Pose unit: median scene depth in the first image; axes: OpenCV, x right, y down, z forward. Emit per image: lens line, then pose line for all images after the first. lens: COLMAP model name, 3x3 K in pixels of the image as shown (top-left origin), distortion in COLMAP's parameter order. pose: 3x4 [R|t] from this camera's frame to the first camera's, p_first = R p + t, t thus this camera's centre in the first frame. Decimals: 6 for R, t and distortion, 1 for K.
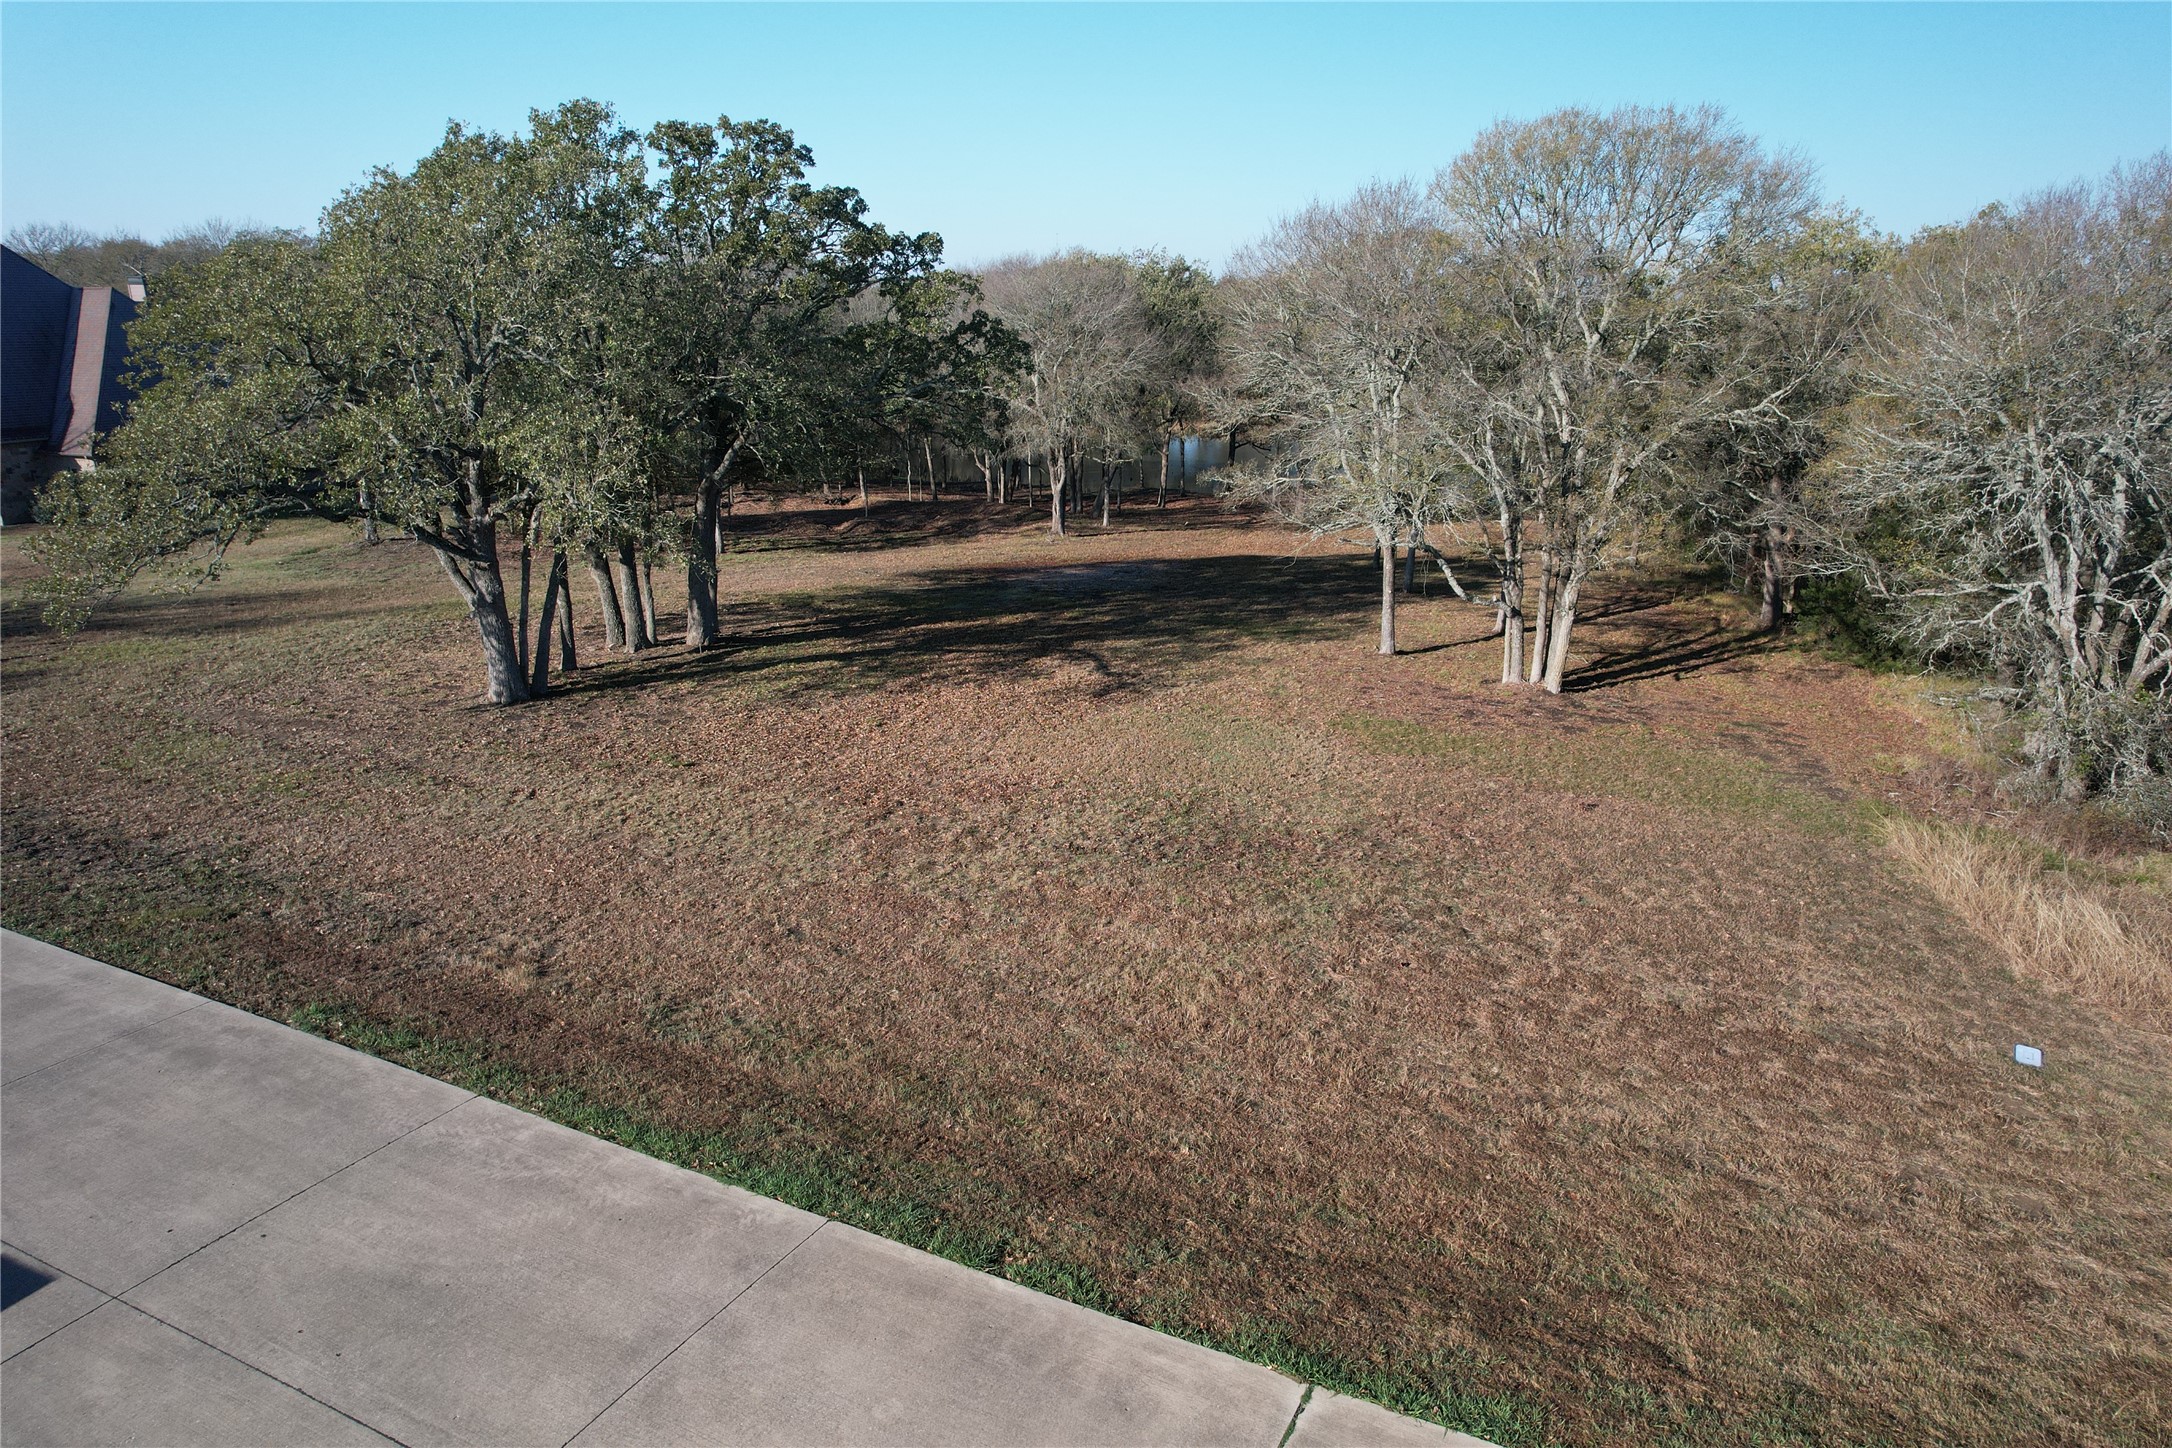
lens RADIAL K [[1470.6, 0, 1085.3], [0, 1470.6, 769.3], [0, 0, 1]] dist [-0.053045, 0.052231]
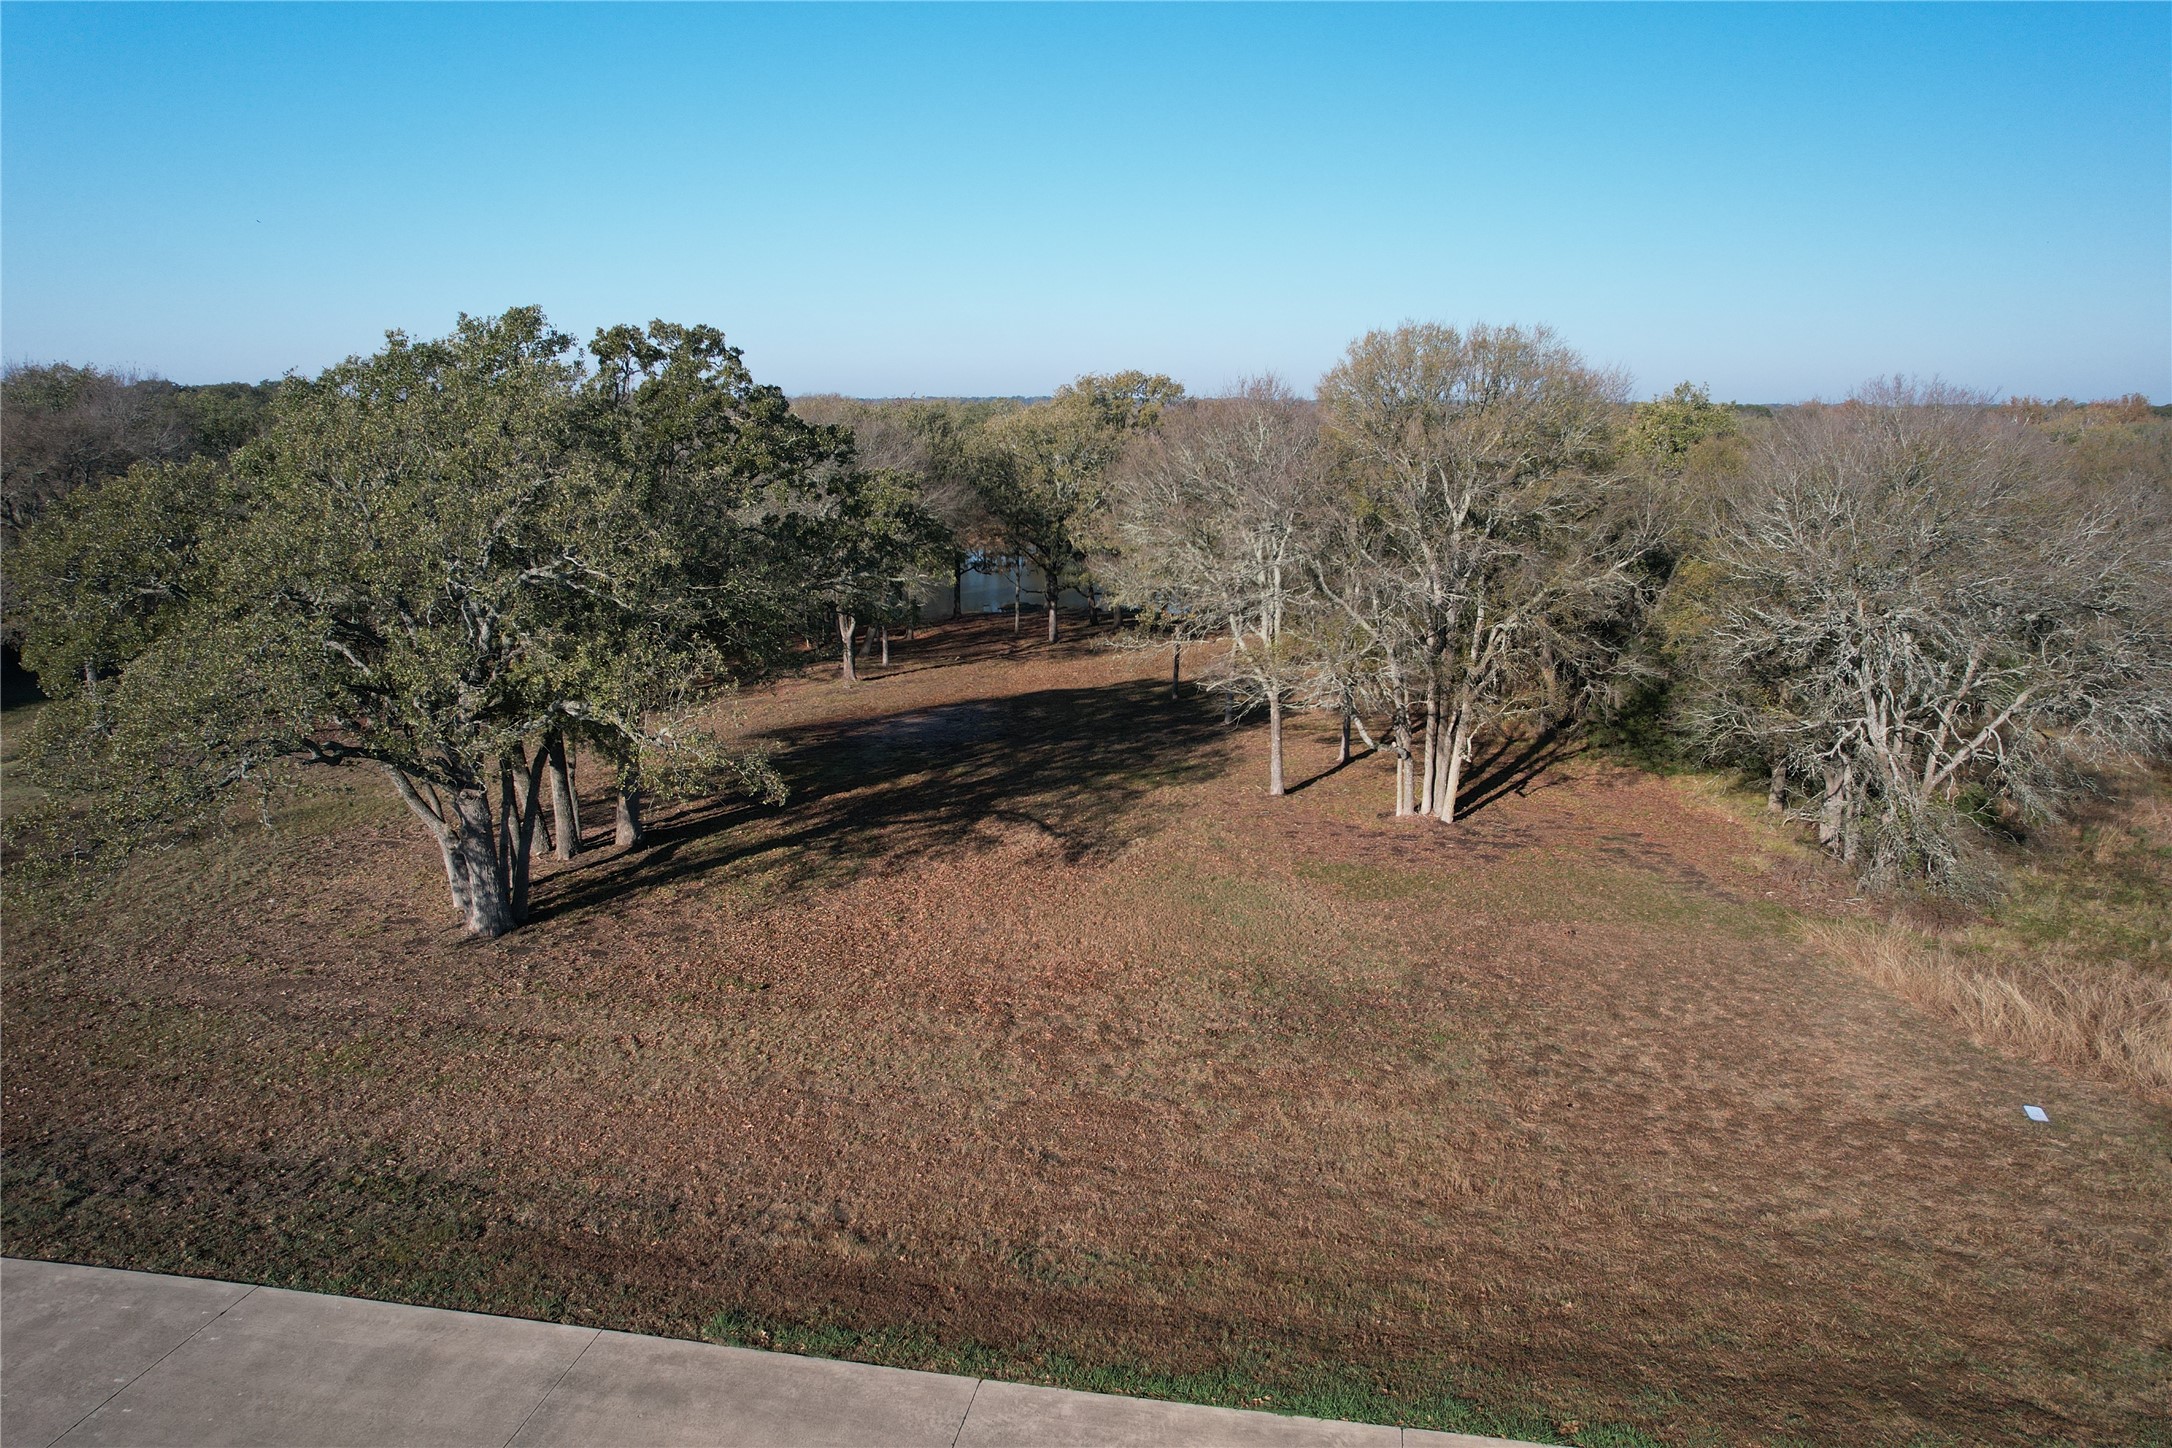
lens RADIAL K [[1470.6, 0, 1085.3], [0, 1470.6, 769.3], [0, 0, 1]] dist [-0.053045, 0.052231]
pose [[0.955363, -0.078842, 0.284719, -0.281436], [0.092510, 0.995101, -0.034858, -0.079182], [-0.280576, 0.059642, 0.957977, -0.026947]]
